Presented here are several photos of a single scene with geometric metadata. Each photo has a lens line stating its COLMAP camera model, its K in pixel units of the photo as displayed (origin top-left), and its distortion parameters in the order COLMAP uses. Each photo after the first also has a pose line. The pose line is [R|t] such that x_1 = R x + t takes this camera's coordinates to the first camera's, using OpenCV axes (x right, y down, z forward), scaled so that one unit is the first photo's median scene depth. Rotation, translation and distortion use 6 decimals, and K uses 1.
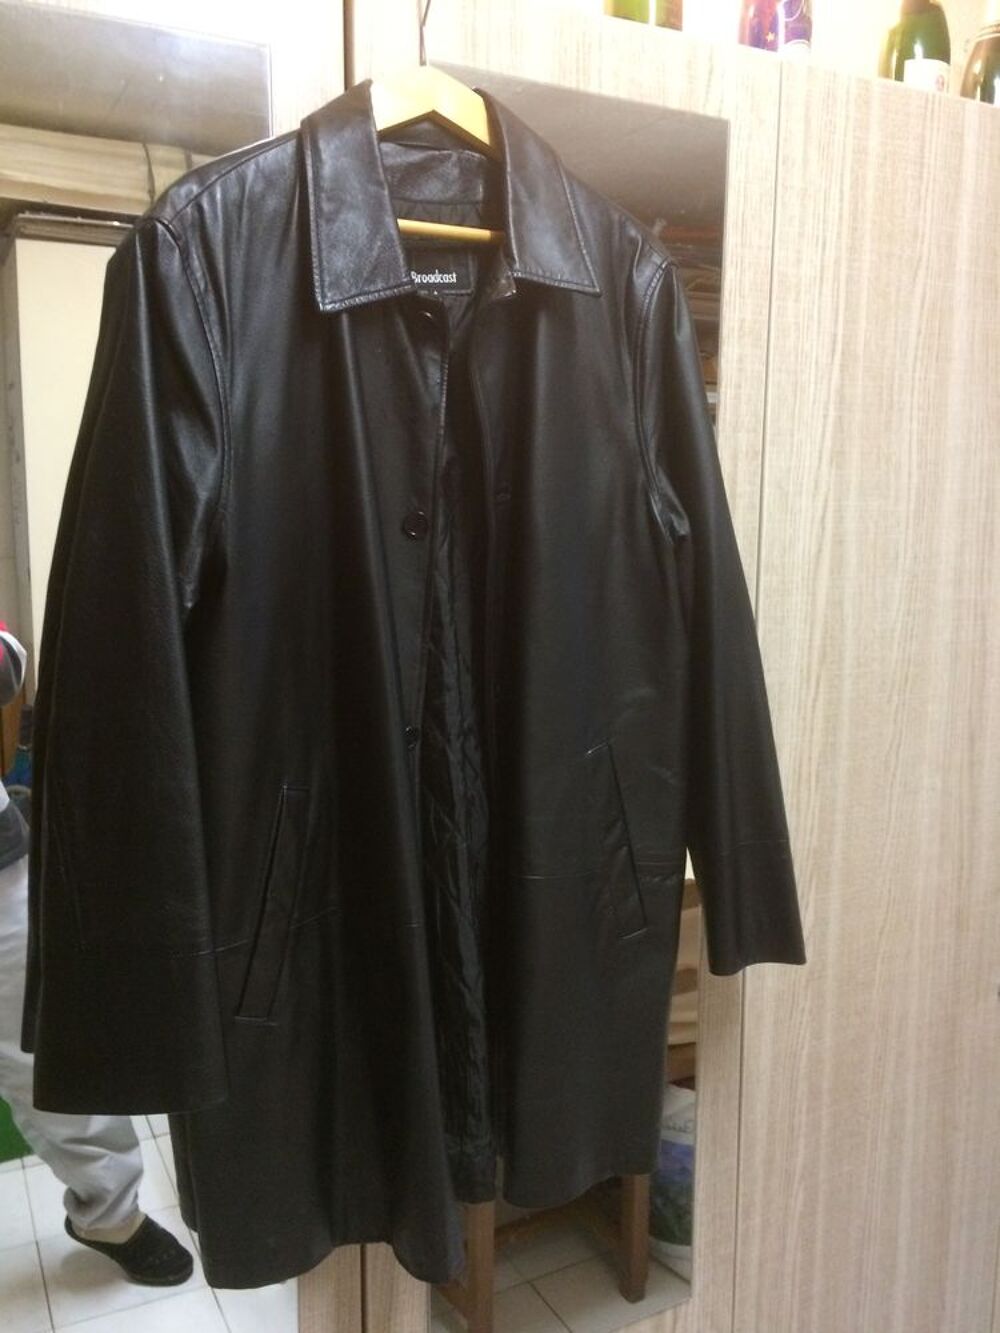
lens RADIAL K [[1132.1, 0, 498.8], [0, 1132.1, 665.5], [0, 0, 1]] dist [0.031625, -0.040028]
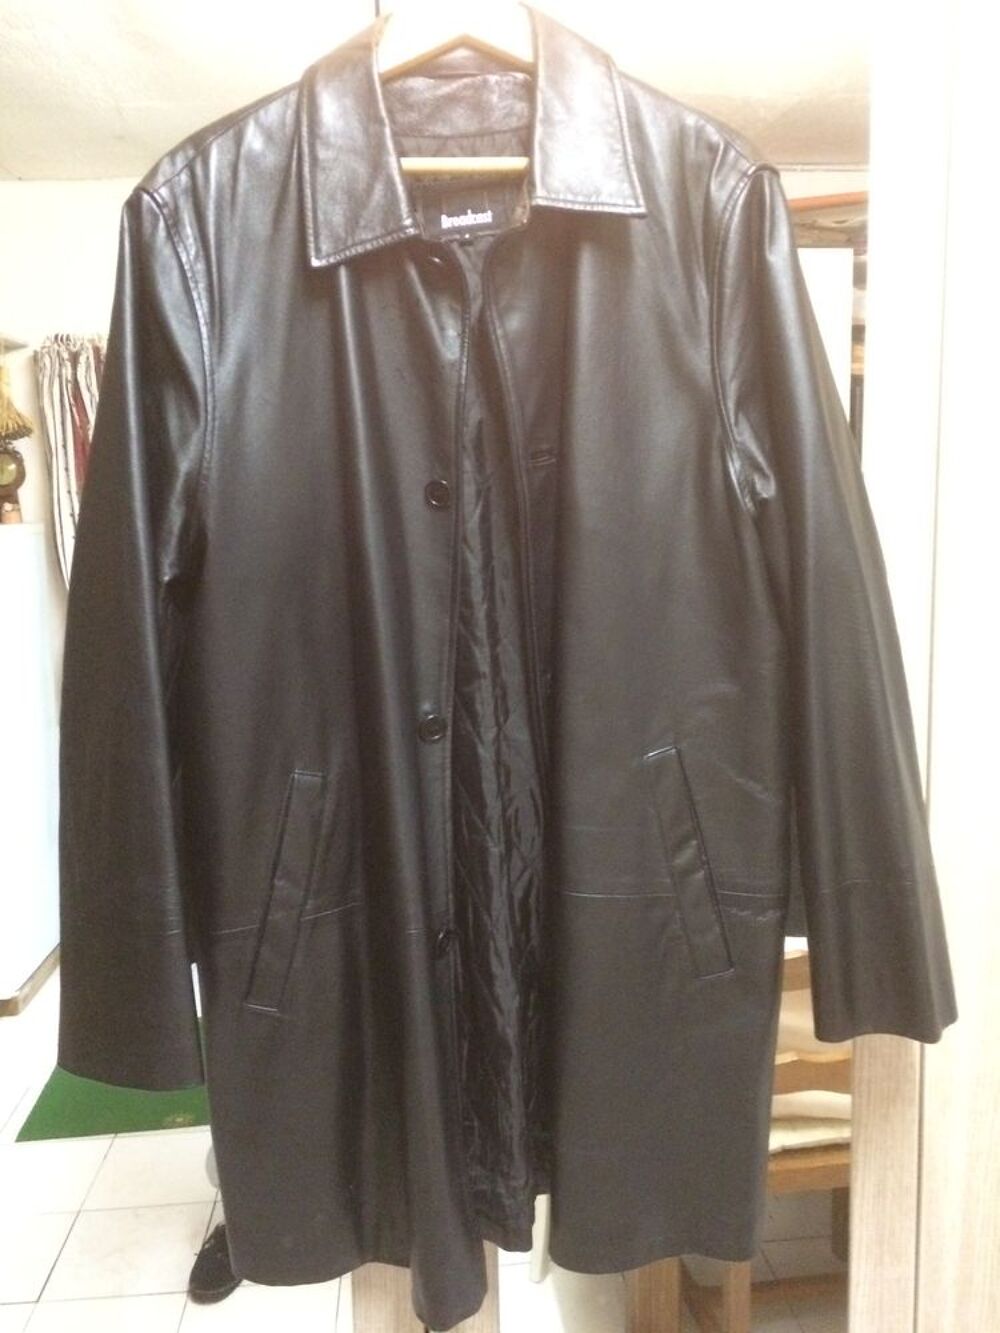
lens RADIAL K [[1132.1, 0, 500.8], [0, 1132.1, 670.0], [0, 0, 1]] dist [0.031625, -0.040028]
pose [[0.919374, 0.029438, -0.392282, 0.328195], [-0.028209, 0.999562, 0.008897, 0.007668], [0.392372, 0.002886, 0.919802, 0.177886]]
